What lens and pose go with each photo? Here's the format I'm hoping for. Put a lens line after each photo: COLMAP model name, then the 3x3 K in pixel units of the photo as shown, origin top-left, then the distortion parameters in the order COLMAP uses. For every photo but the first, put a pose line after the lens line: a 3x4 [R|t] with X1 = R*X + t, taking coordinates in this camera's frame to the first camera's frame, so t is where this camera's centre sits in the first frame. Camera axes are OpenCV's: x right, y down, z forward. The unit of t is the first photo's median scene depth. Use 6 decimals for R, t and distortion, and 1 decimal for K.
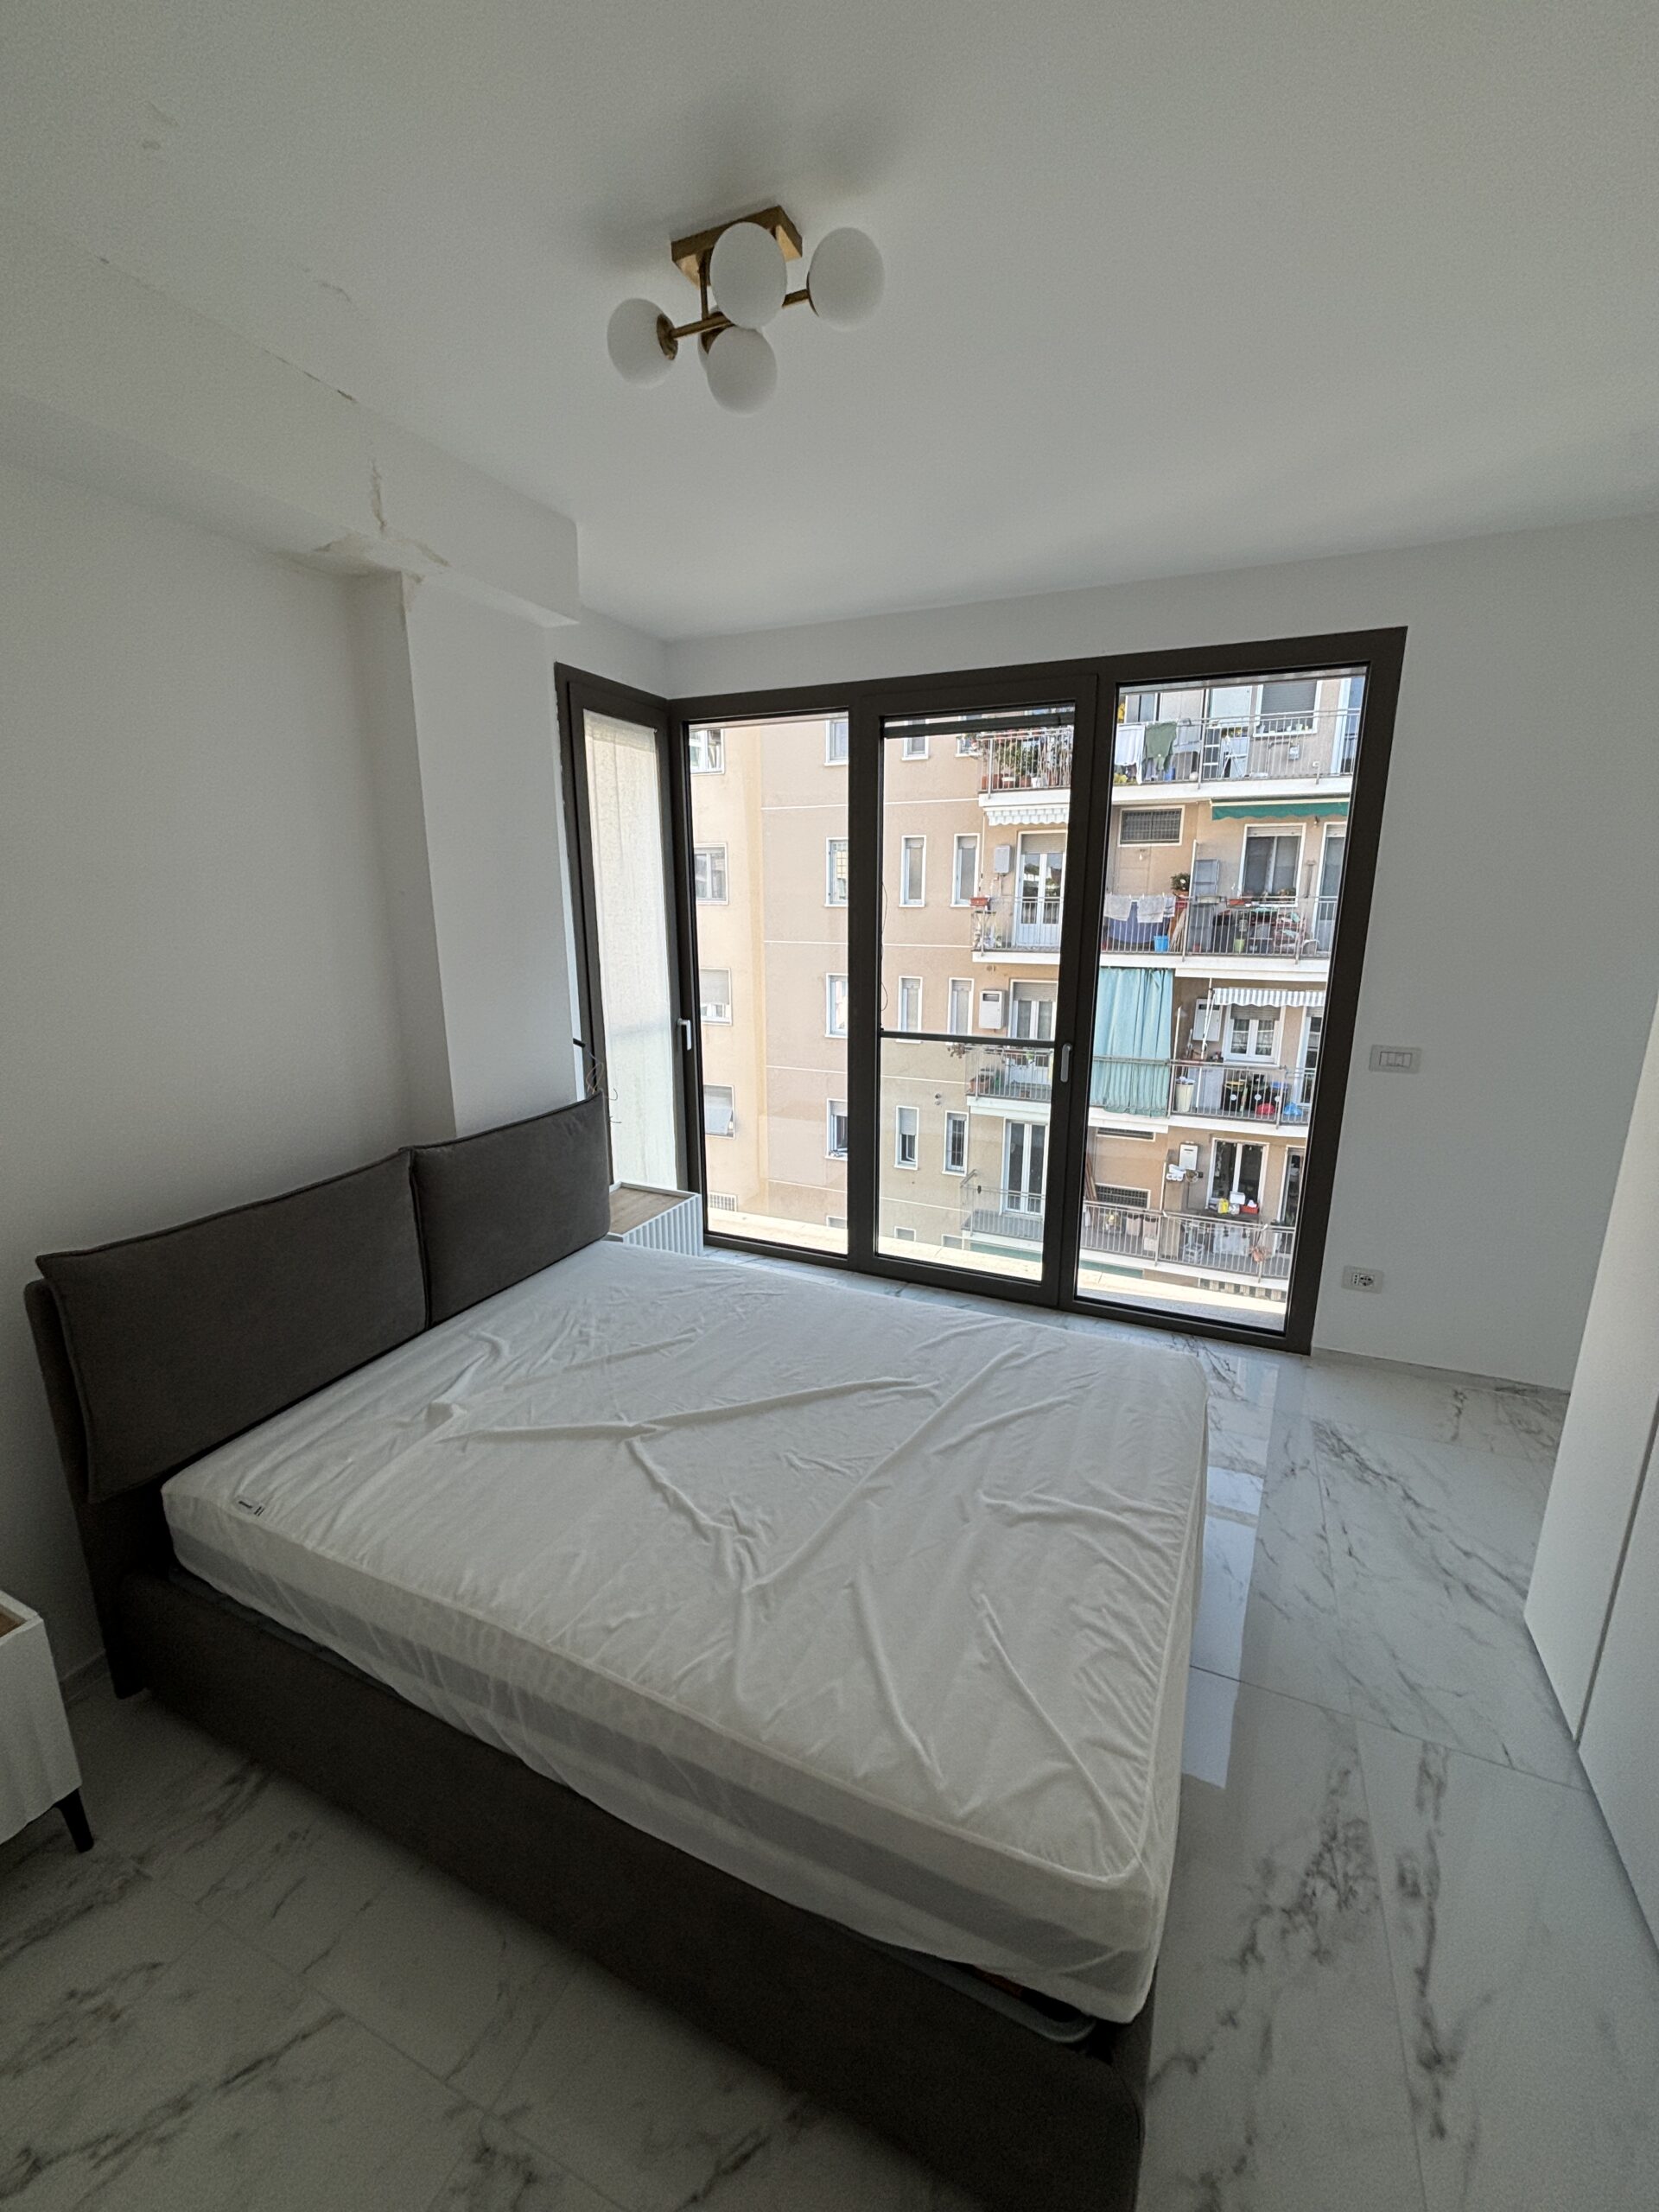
lens RADIAL K [[878.7, 0, 832.7], [0, 878.7, 1099.0], [0, 0, 1]] dist [0.000226, 0.000101]
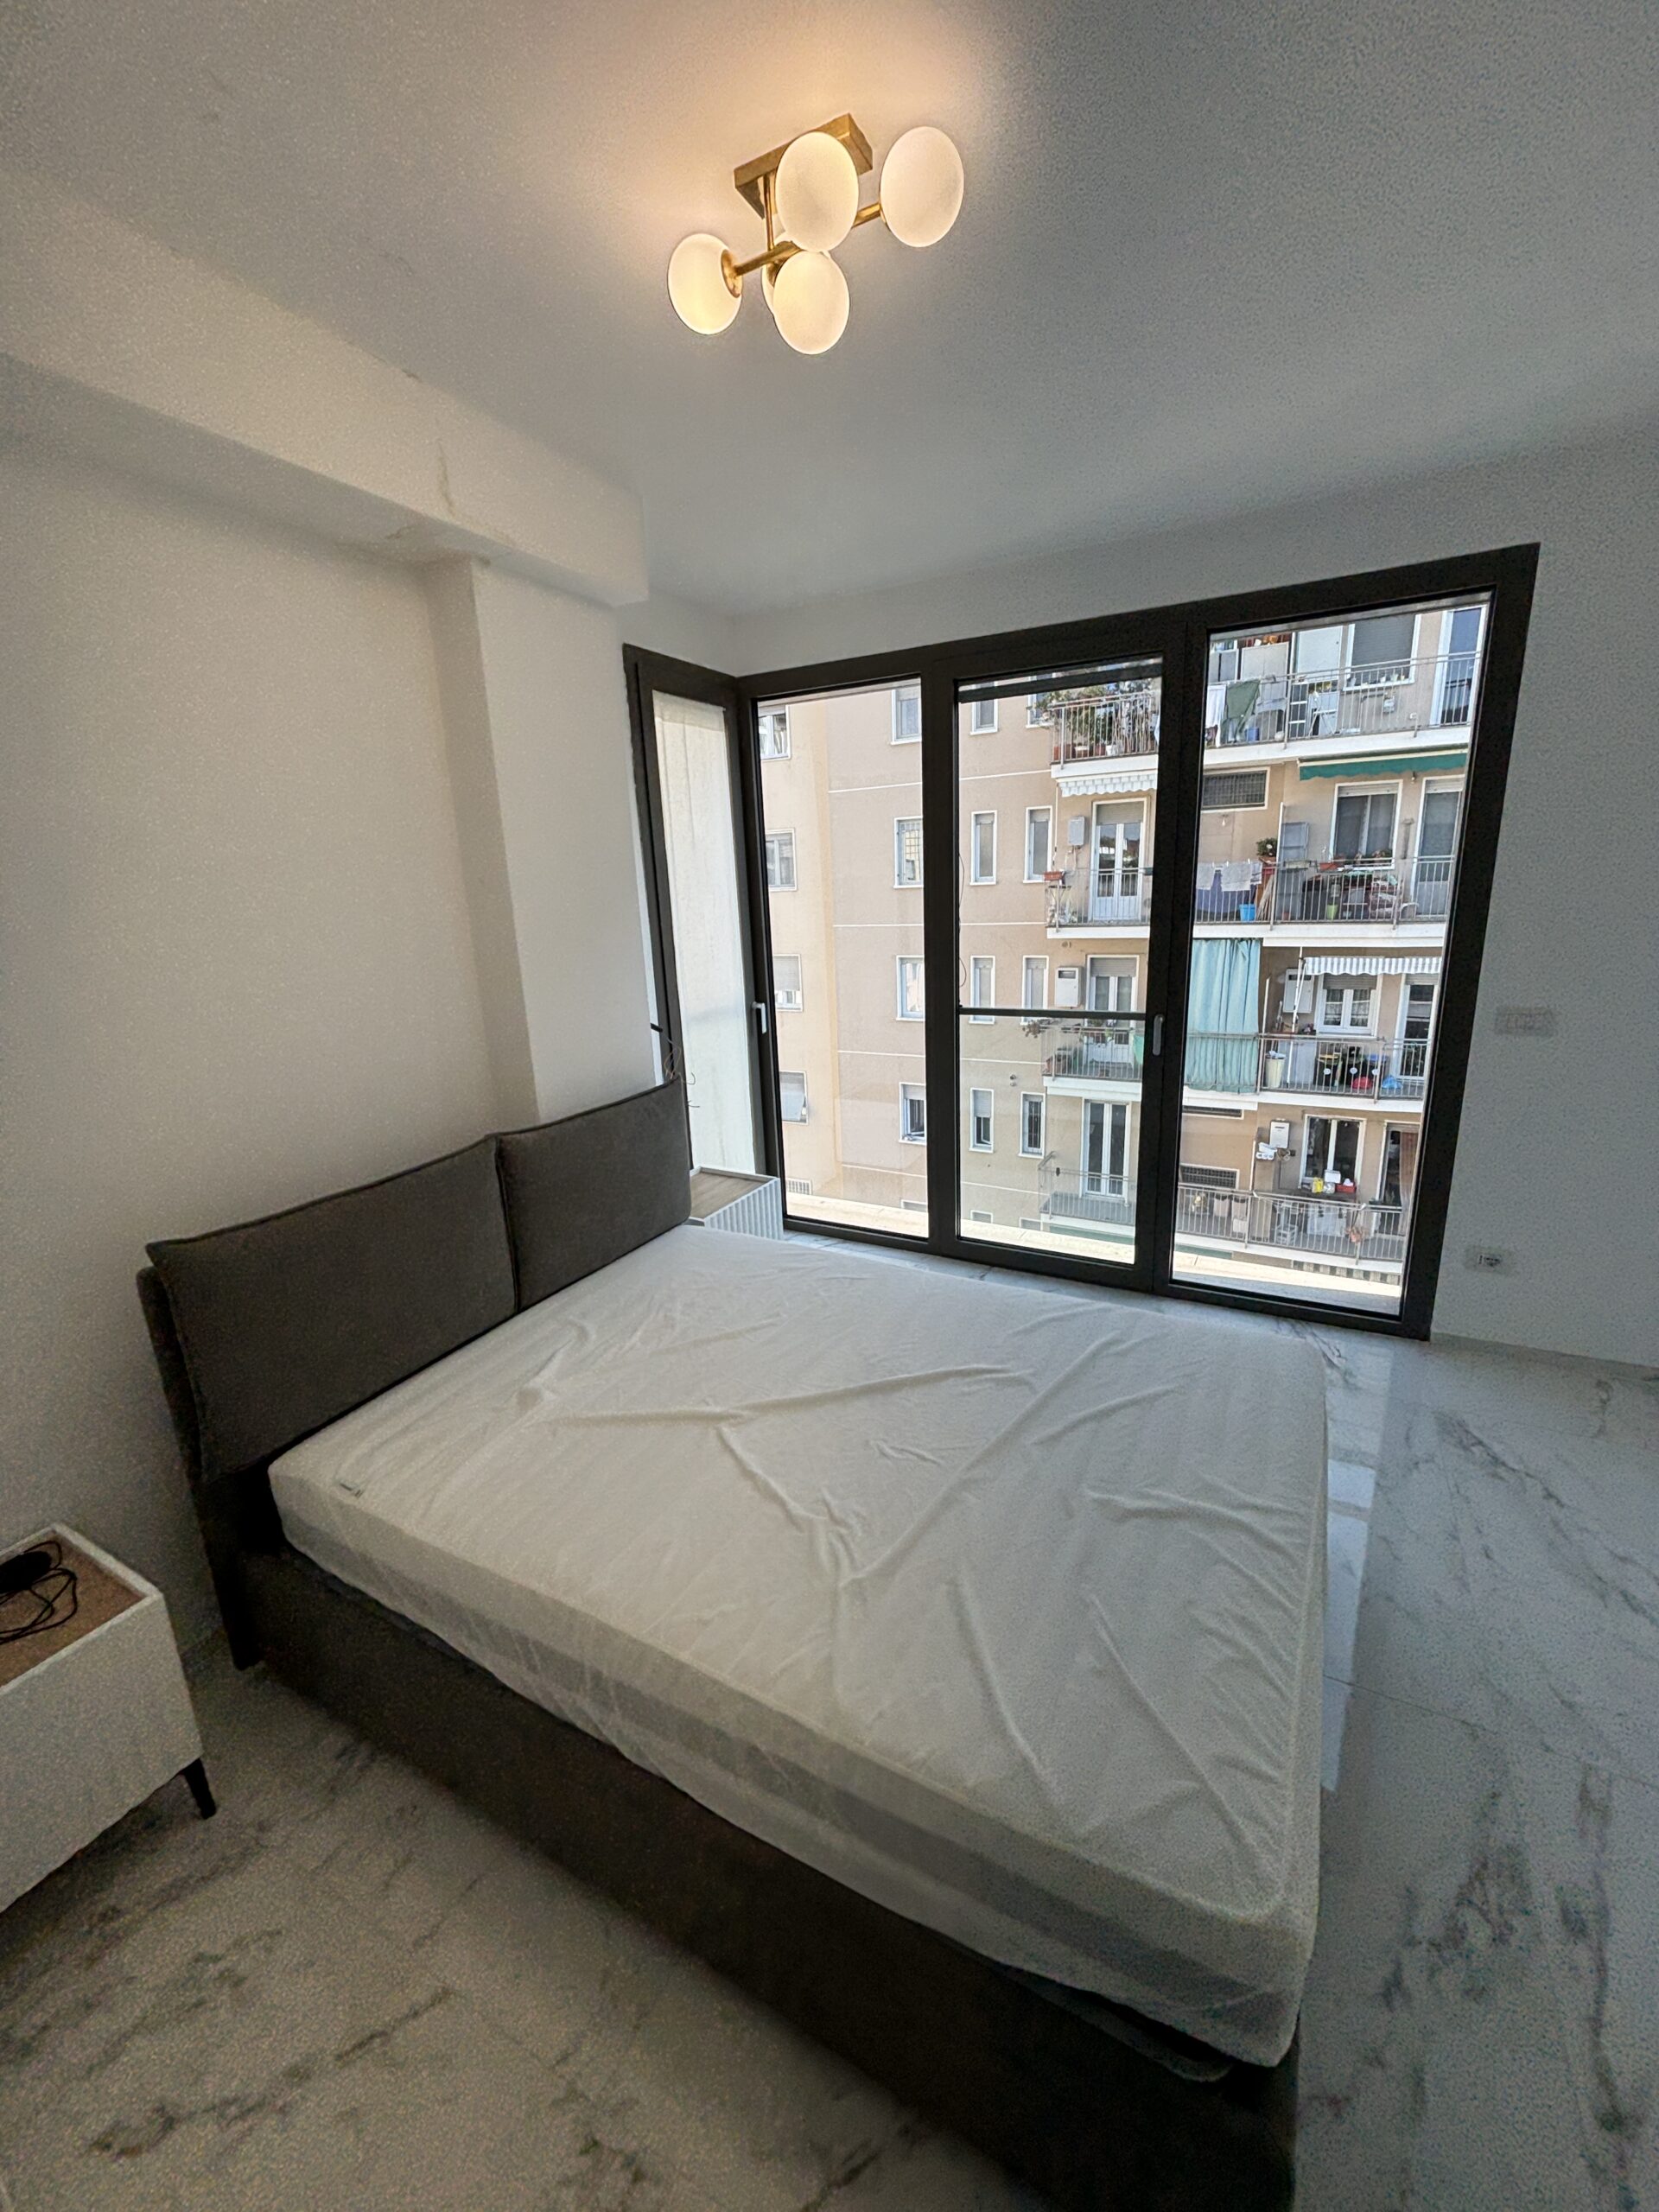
lens RADIAL K [[879.9, 0, 833.6], [0, 879.9, 1095.4], [0, 0, 1]] dist [-0.000514, 0.000162]
pose [[0.996466, -0.020282, -0.081506, -0.010328], [0.021380, 0.999692, 0.012619, 0.006134], [0.081225, -0.014317, 0.996593, 0.025632]]
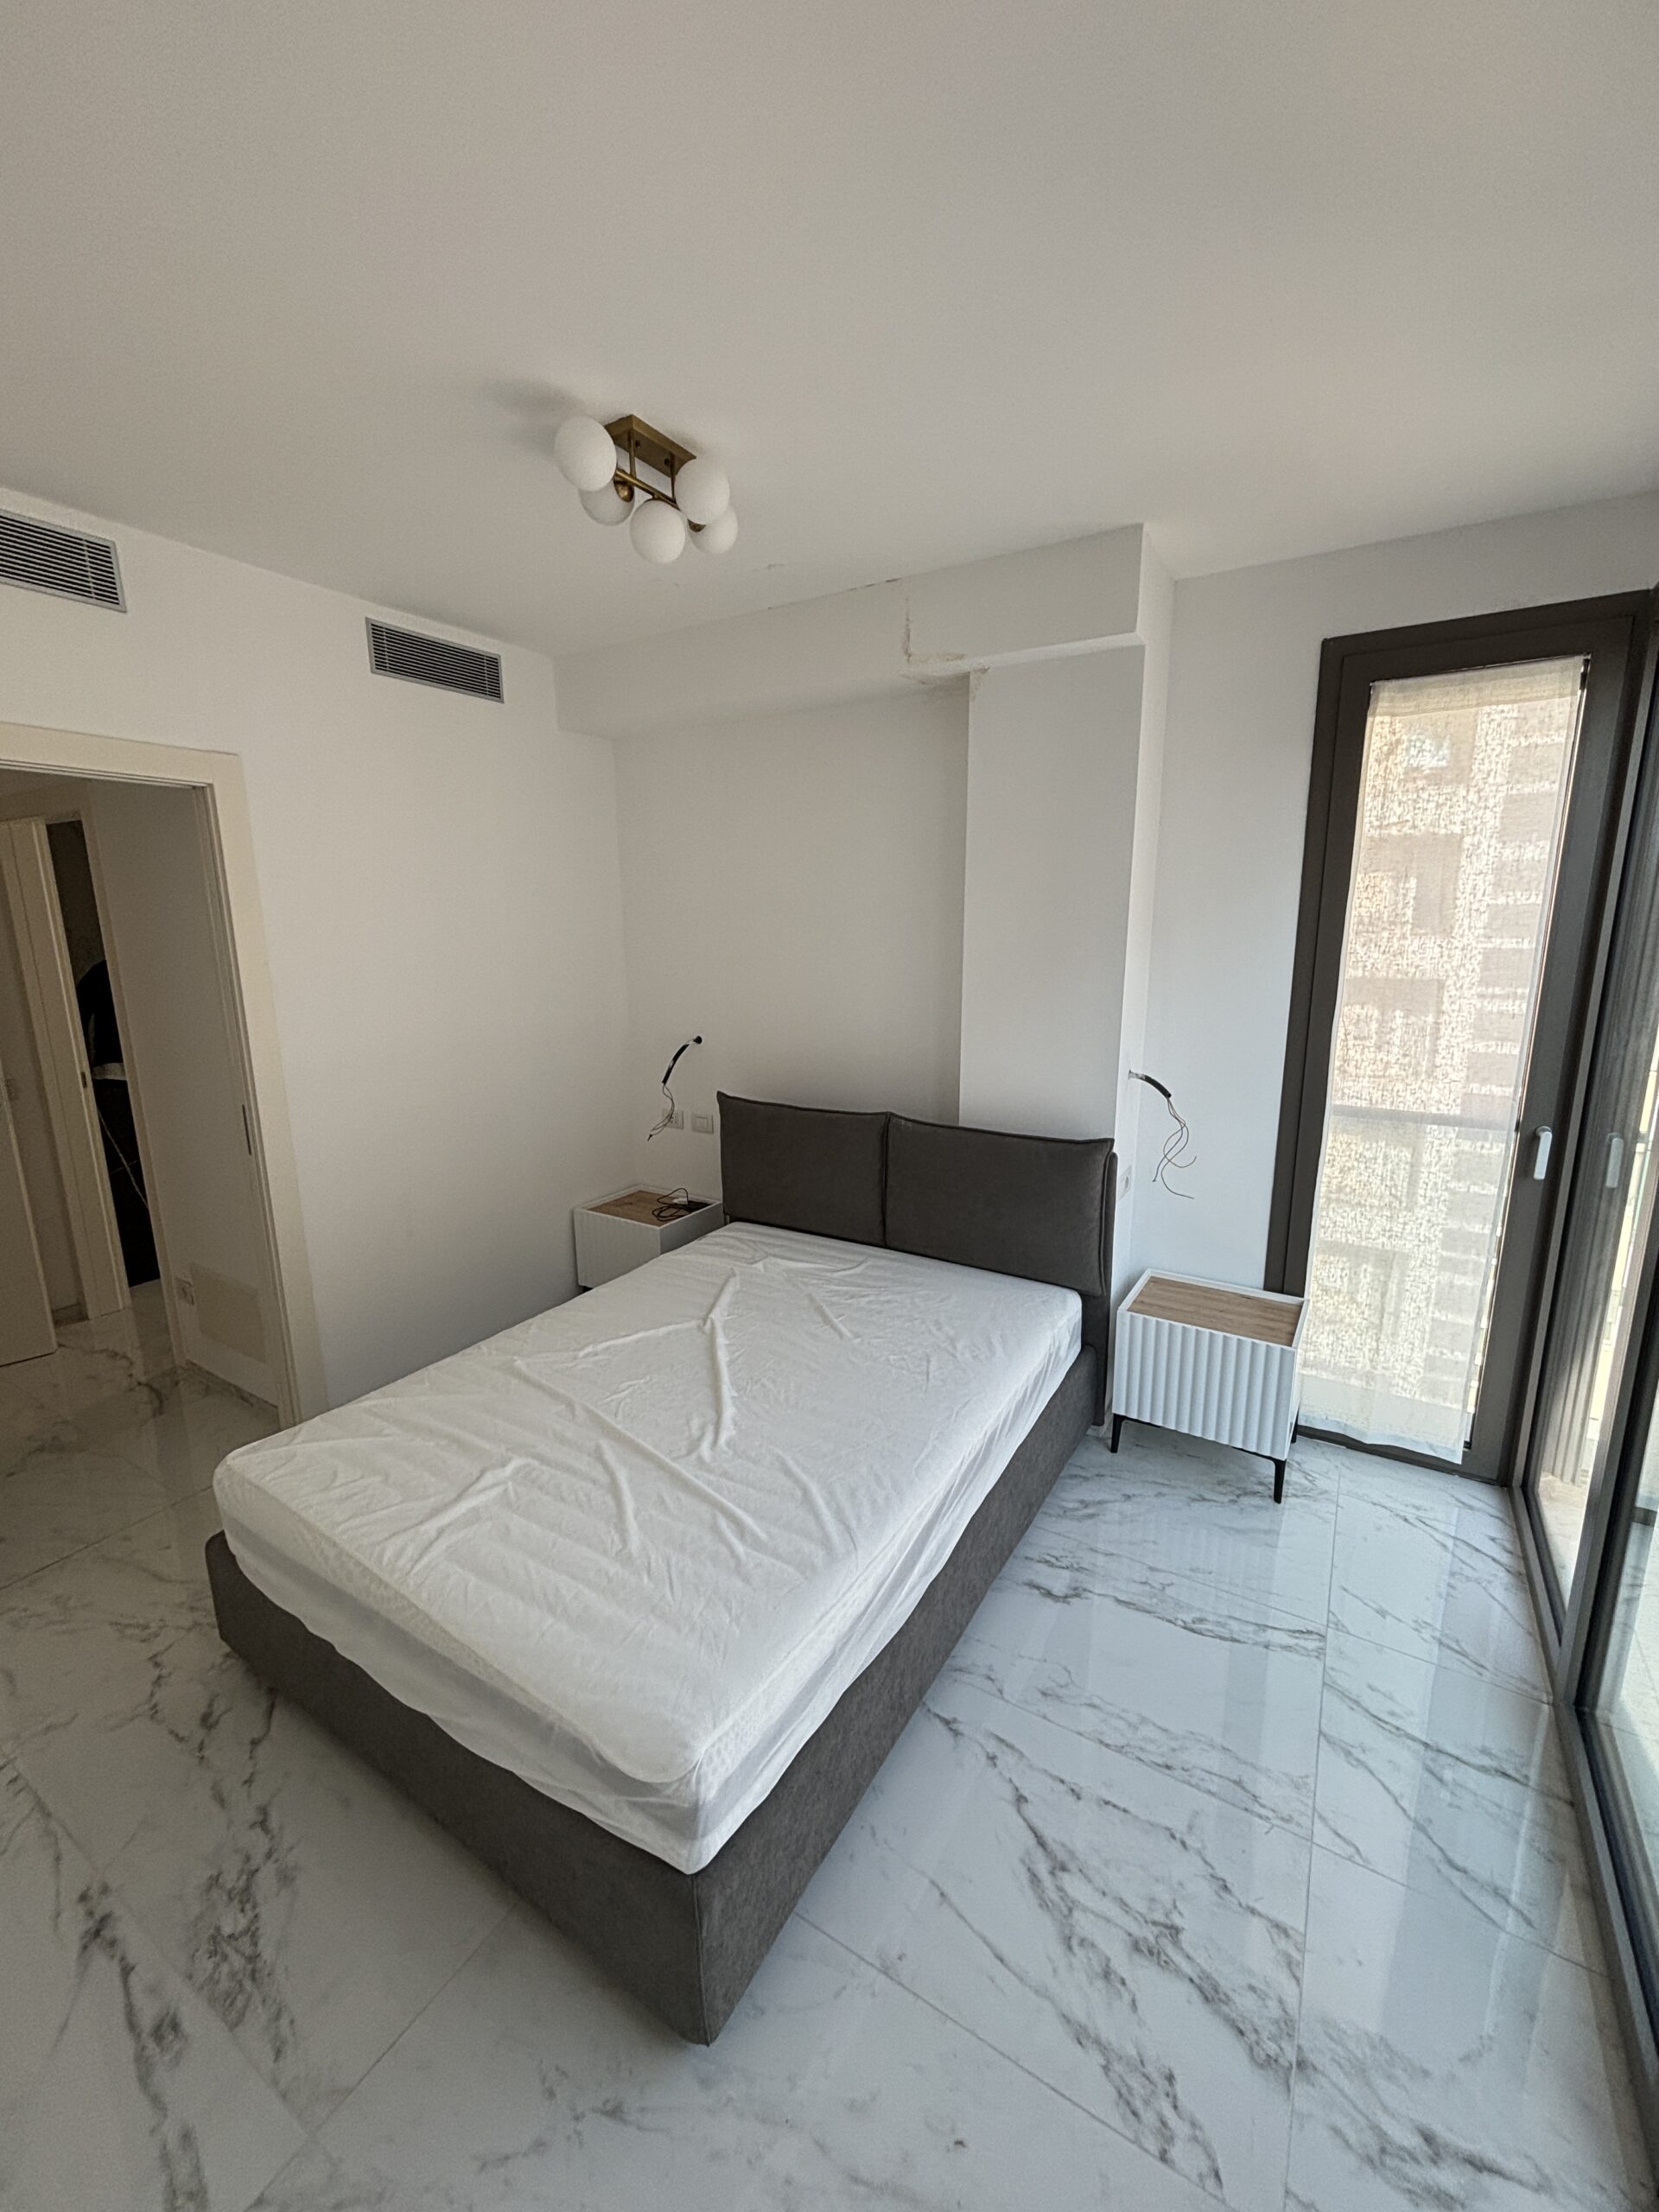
lens RADIAL K [[888.2, 0, 832.0], [0, 888.2, 1095.5], [0, 0, 1]] dist [-0.000424, -0.000096]
pose [[-0.128488, 0.200156, -0.971302, 0.764683], [-0.222154, 0.948721, 0.224890, -0.229355], [0.966508, 0.244674, -0.077434, 0.907721]]
